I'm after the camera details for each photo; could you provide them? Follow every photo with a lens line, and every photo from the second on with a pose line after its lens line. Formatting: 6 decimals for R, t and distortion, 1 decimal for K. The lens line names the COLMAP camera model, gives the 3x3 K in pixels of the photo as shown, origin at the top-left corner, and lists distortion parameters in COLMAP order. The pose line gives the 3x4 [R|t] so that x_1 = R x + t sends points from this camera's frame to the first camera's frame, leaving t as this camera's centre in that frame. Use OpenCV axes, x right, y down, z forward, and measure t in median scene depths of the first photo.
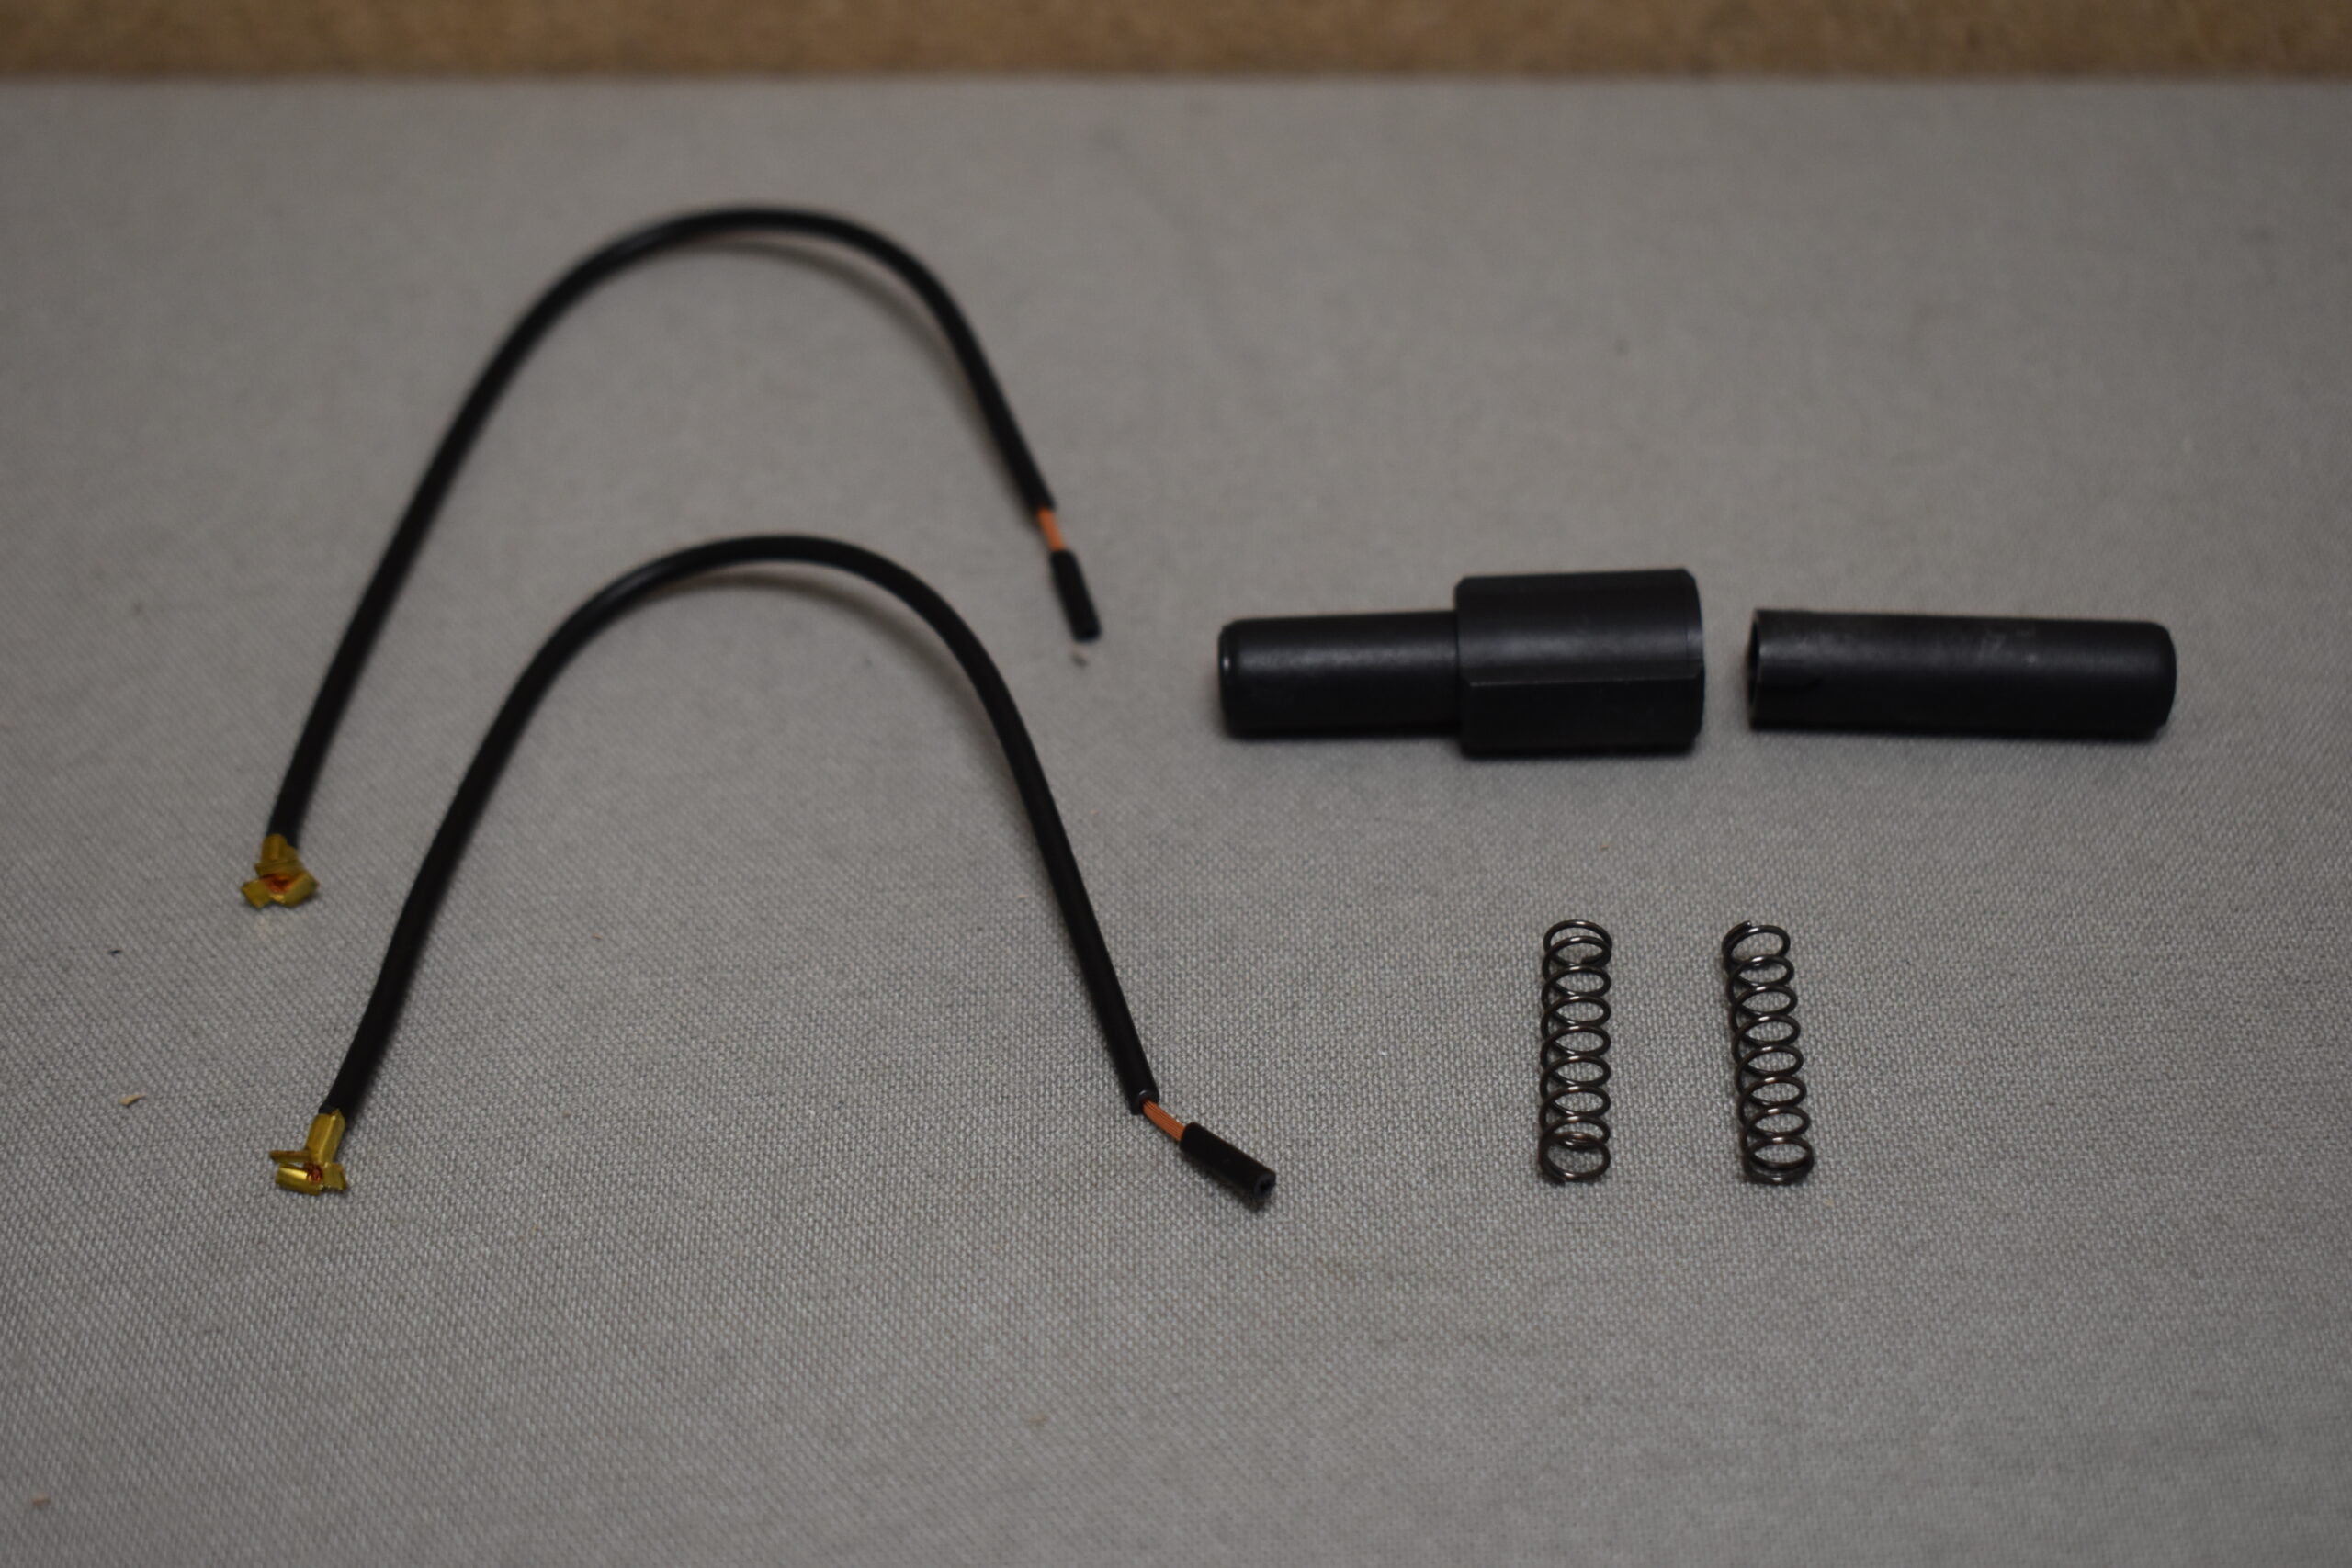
lens RADIAL K [[4289.2, 0, 1176.0], [0, 4289.2, 784.0], [0, 0, 1]] dist [-0.034681, -0.111132]
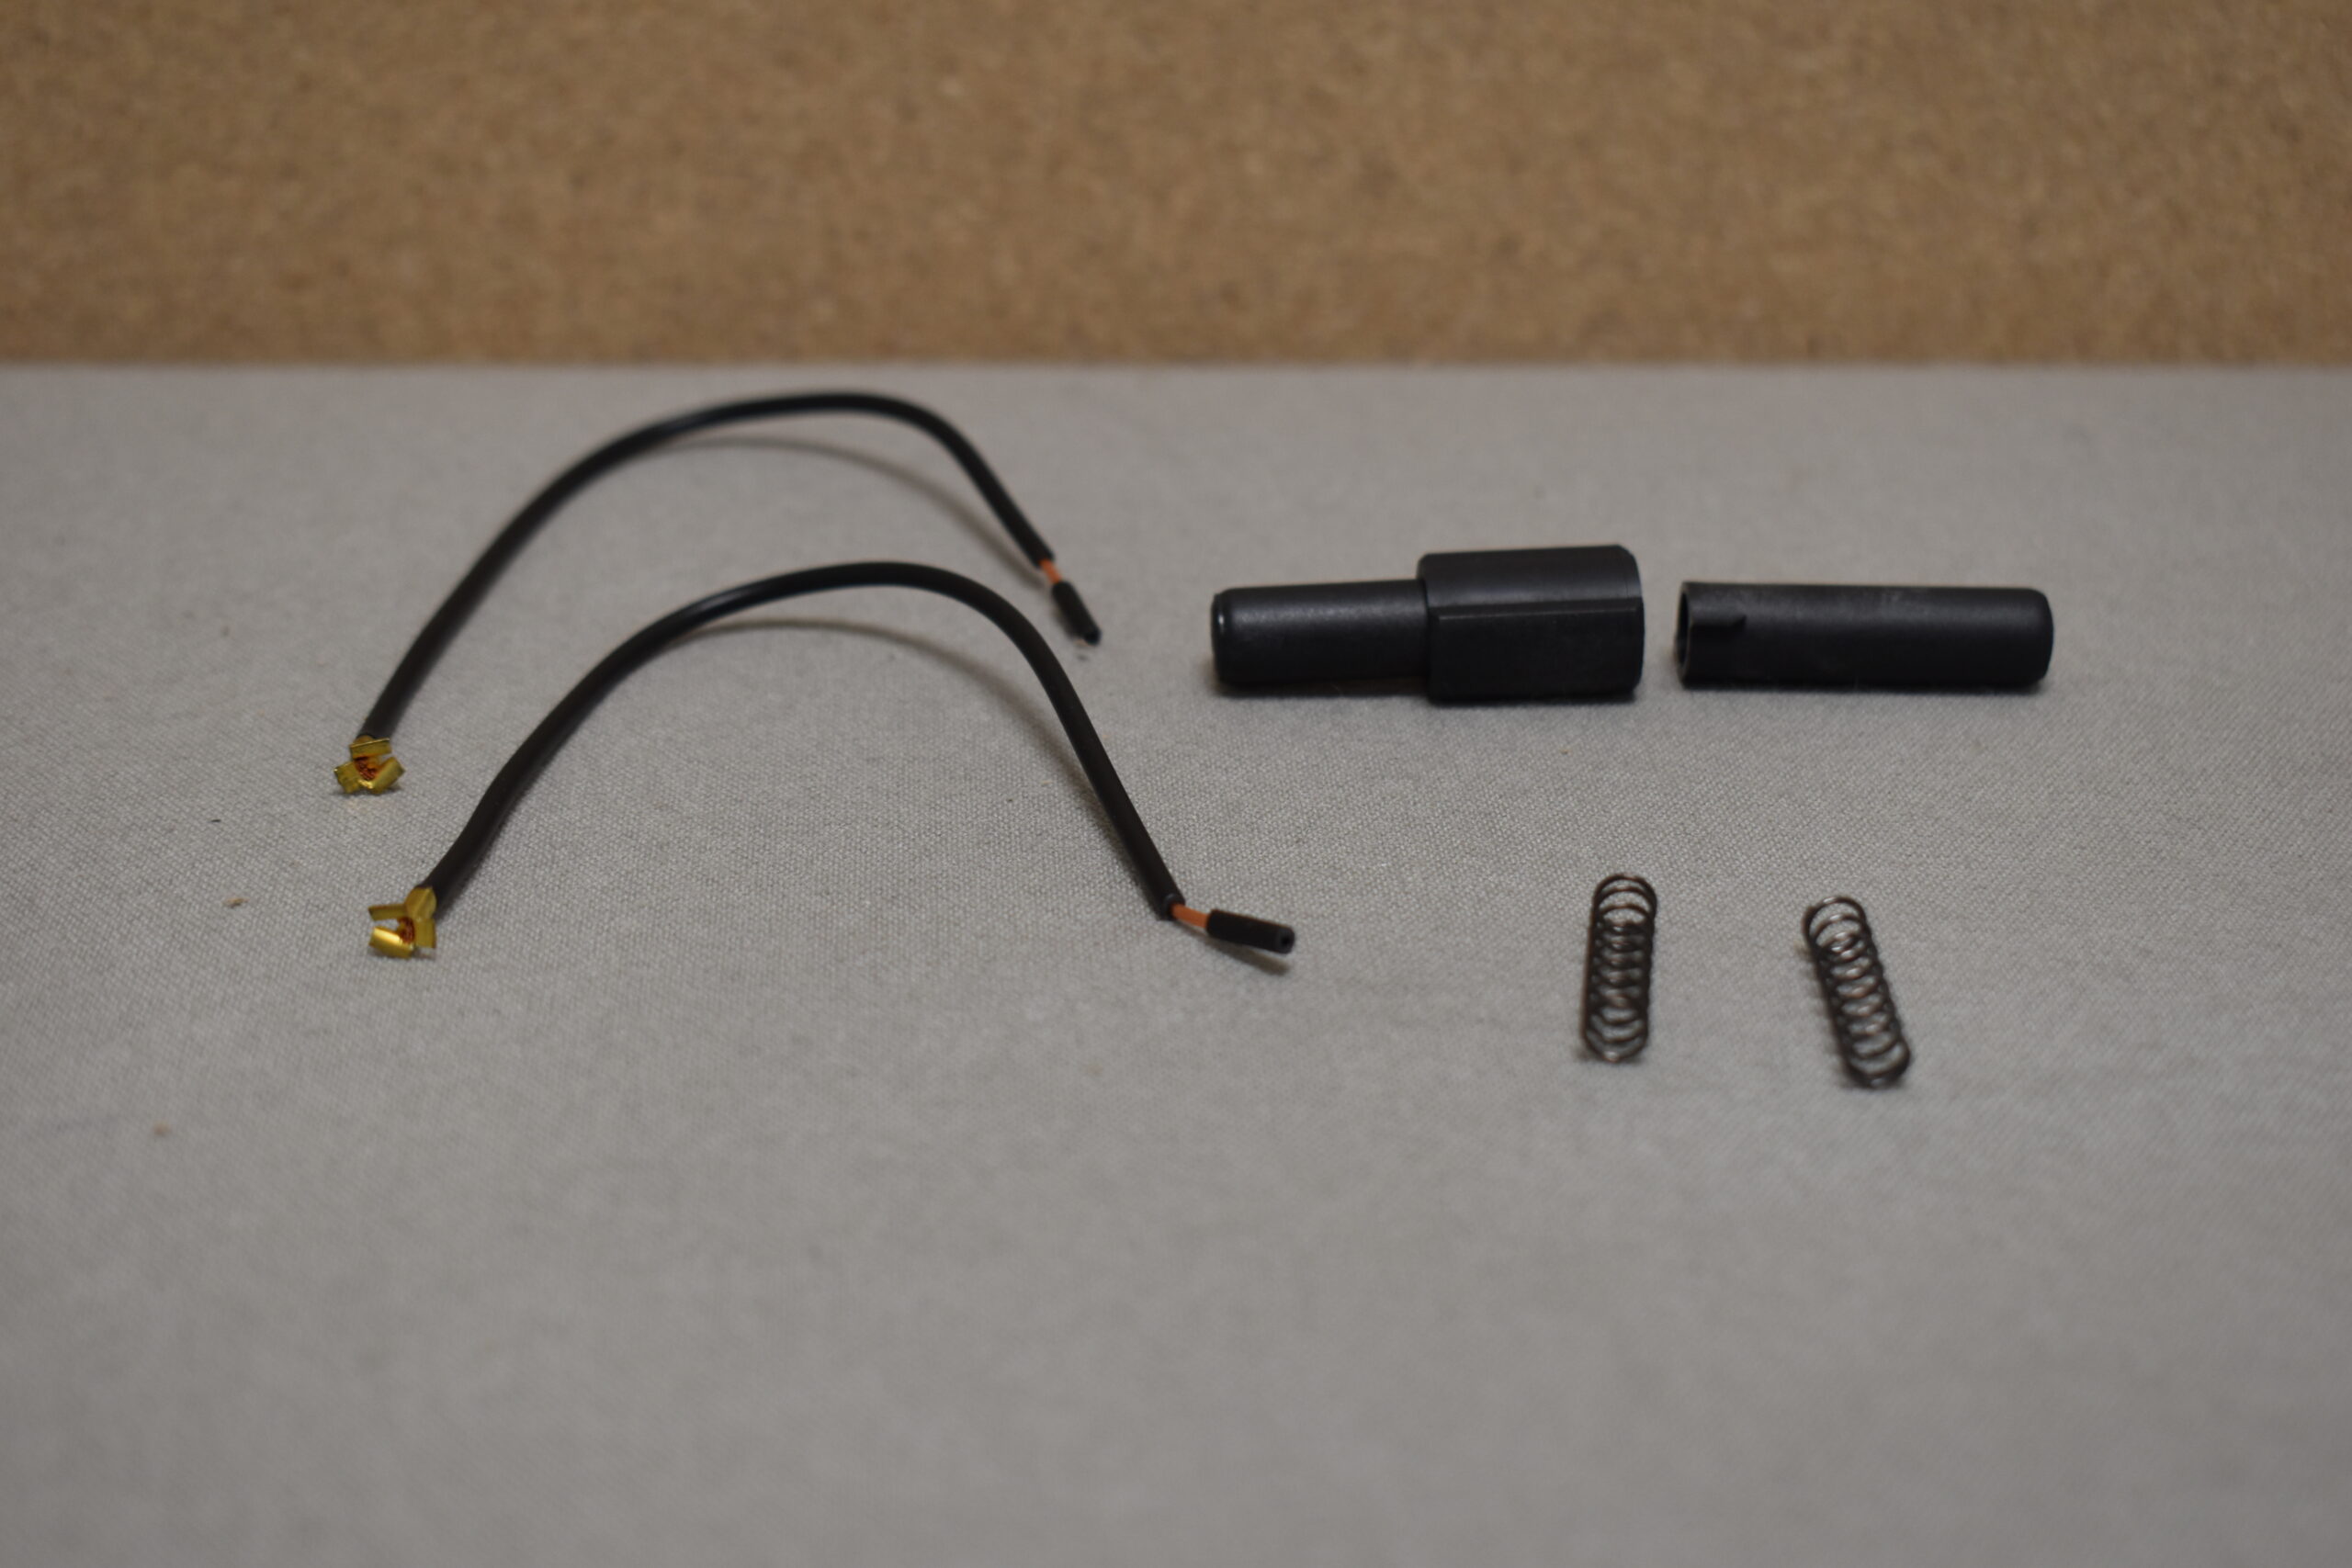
lens RADIAL K [[4289.2, 0, 1176.0], [0, 4289.2, 784.0], [0, 0, 1]] dist [-0.034681, -0.111132]
pose [[0.998039, 0.004165, 0.062461, -0.070267], [0.017630, 0.938693, -0.344303, 0.401039], [-0.060066, 0.344728, 0.936779, -0.038885]]
